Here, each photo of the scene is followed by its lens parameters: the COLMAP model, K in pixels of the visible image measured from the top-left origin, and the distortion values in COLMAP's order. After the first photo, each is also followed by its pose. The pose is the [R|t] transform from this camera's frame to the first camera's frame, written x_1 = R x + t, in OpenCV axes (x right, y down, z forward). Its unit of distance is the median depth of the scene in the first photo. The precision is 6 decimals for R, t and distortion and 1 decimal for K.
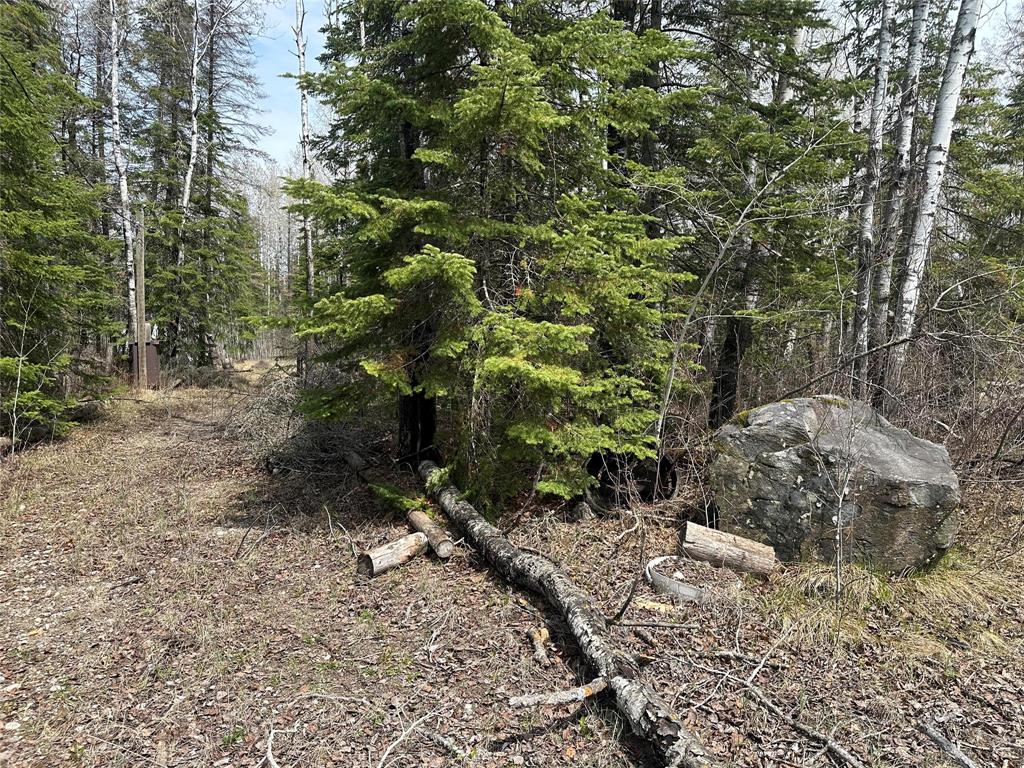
lens RADIAL K [[785.1, 0, 552.5], [0, 785.1, 381.2], [0, 0, 1]] dist [0.101659, -0.133020]
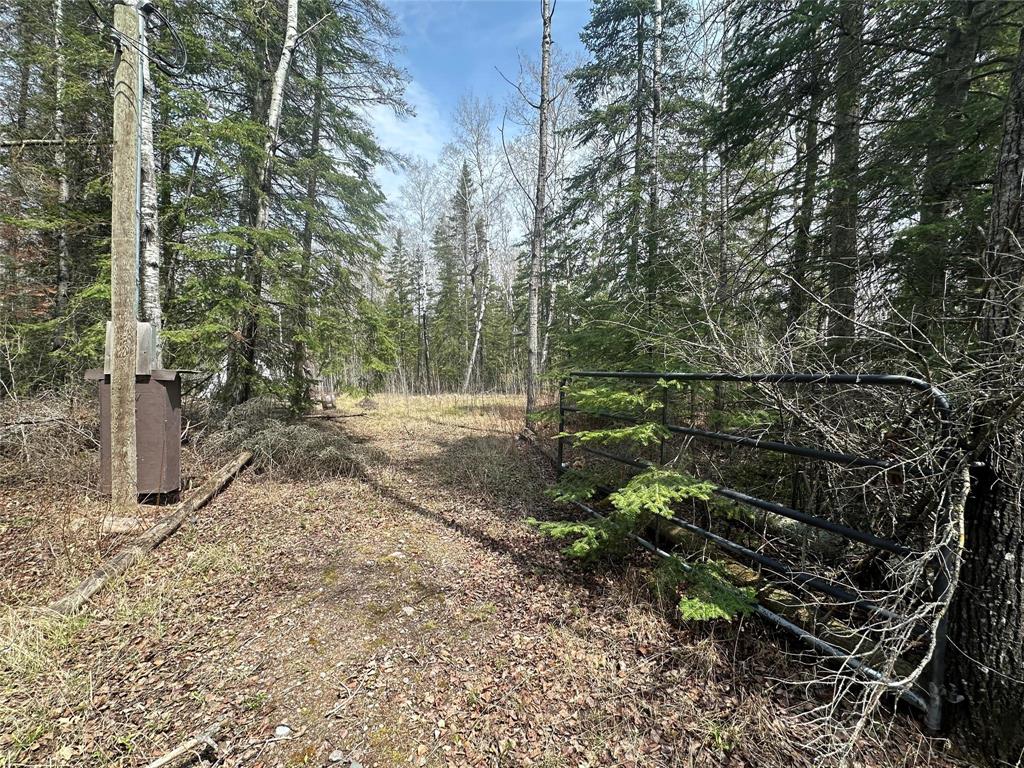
lens RADIAL K [[440.8, 0, 518.9], [0, 440.8, 380.1], [0, 0, 1]] dist [-0.001599, 0.000072]
pose [[0.998942, 0.014286, 0.043701, -0.298279], [-0.012244, 0.998837, -0.046637, -0.033913], [-0.044317, 0.046052, 0.997956, 0.686299]]
